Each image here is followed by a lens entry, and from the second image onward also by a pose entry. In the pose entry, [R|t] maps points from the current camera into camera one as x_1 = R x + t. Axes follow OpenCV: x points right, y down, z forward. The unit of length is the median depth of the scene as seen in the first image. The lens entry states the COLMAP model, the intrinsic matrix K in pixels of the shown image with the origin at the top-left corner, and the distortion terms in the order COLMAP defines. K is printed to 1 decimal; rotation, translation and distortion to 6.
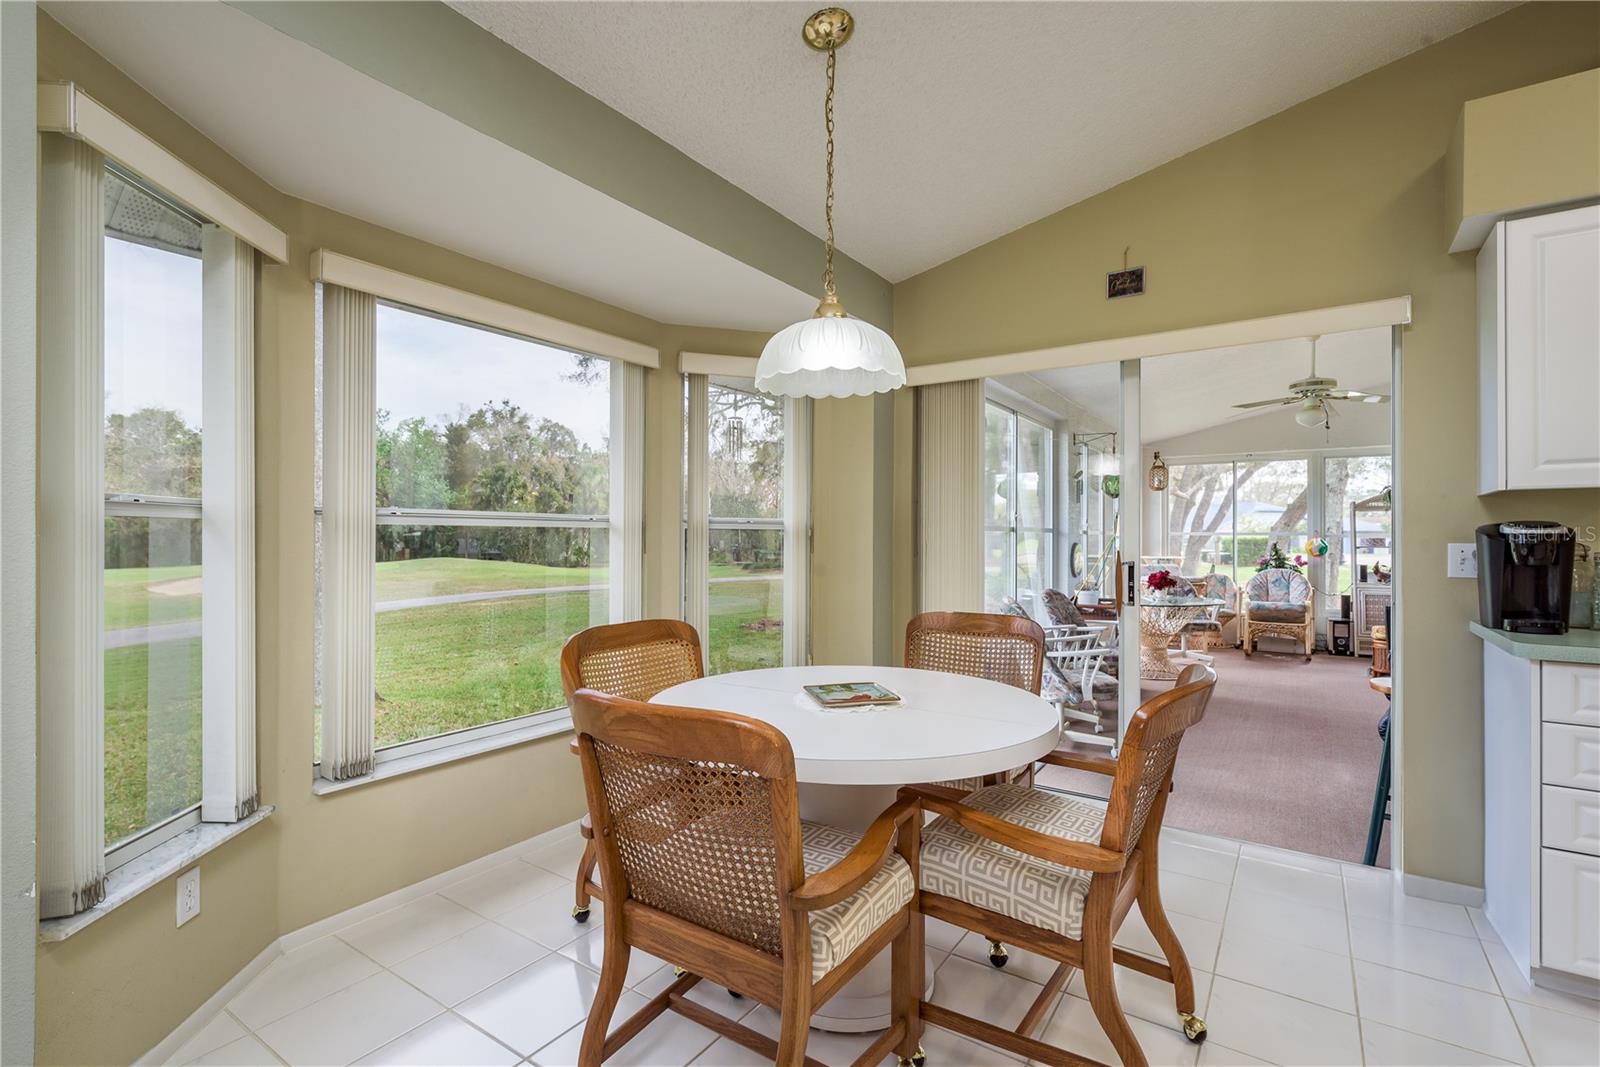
lens RADIAL K [[747.7, 0, 793.5], [0, 747.7, 534.9], [0, 0, 1]] dist [-0.002927, 0.000585]
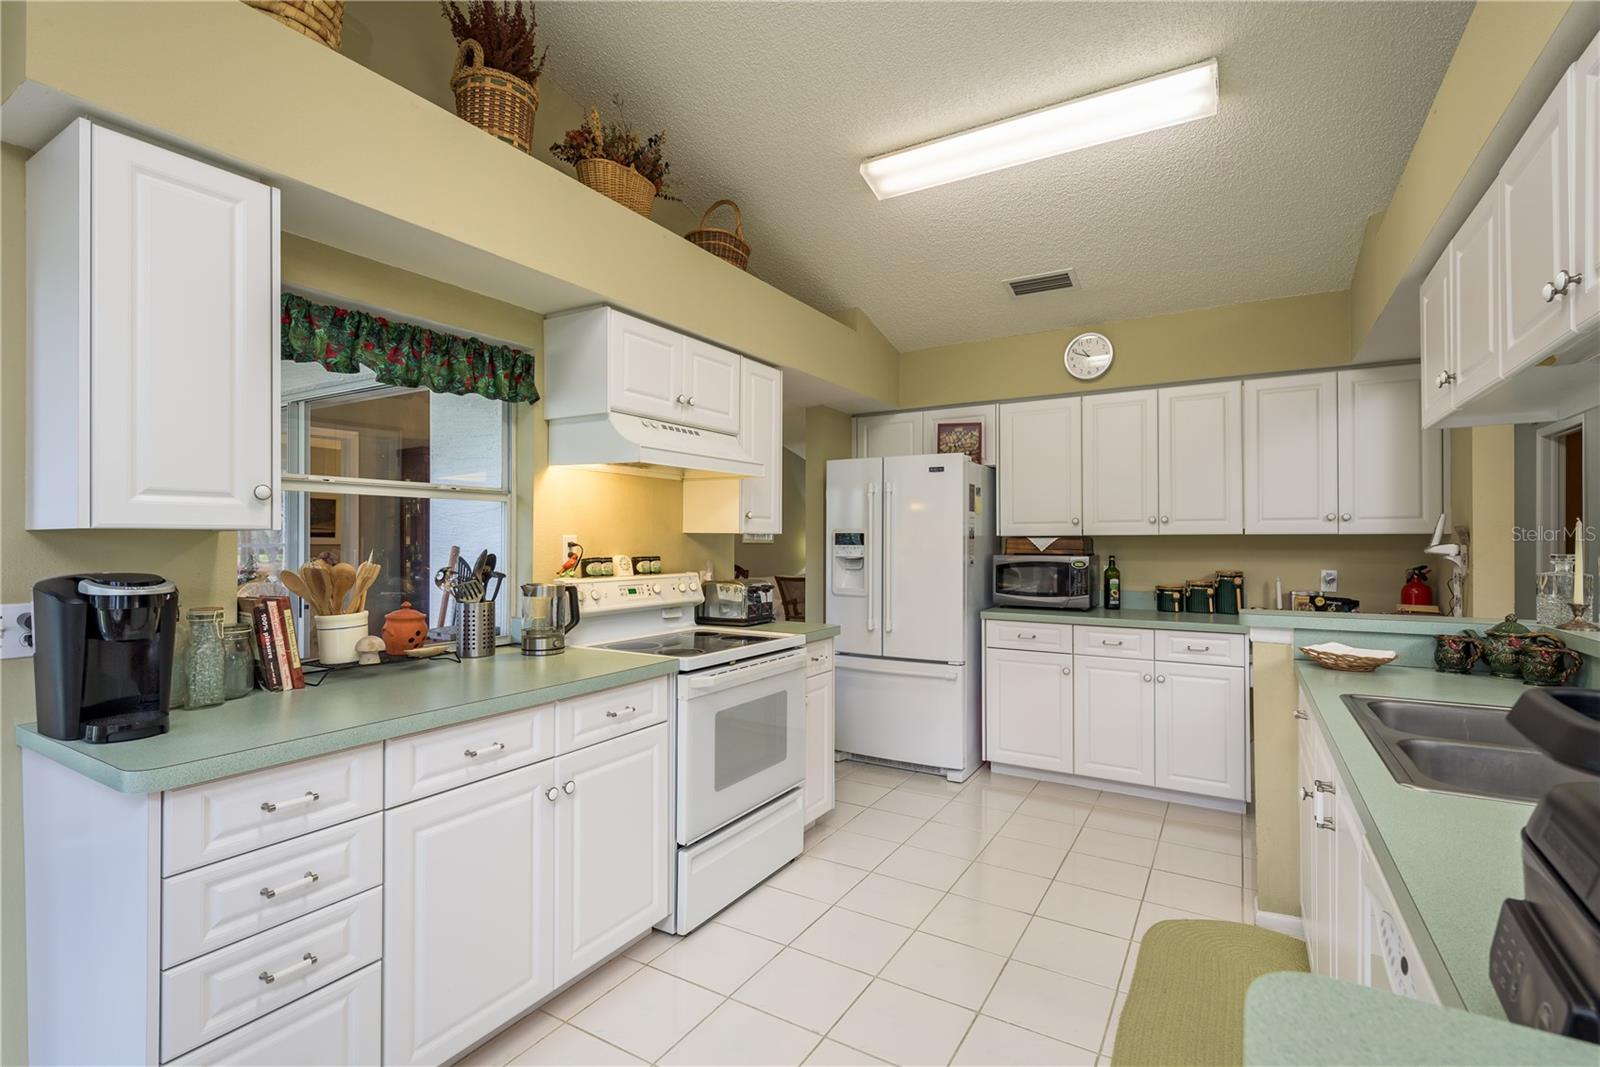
lens RADIAL K [[747.7, 0, 761.2], [0, 747.7, 531.4], [0, 0, 1]] dist [-0.002927, 0.000585]
pose [[-0.043561, -0.001076, 0.999050, 0.268980], [-0.005493, 0.999985, 0.000837, -0.061450], [-0.999036, -0.005451, -0.043566, 0.435371]]
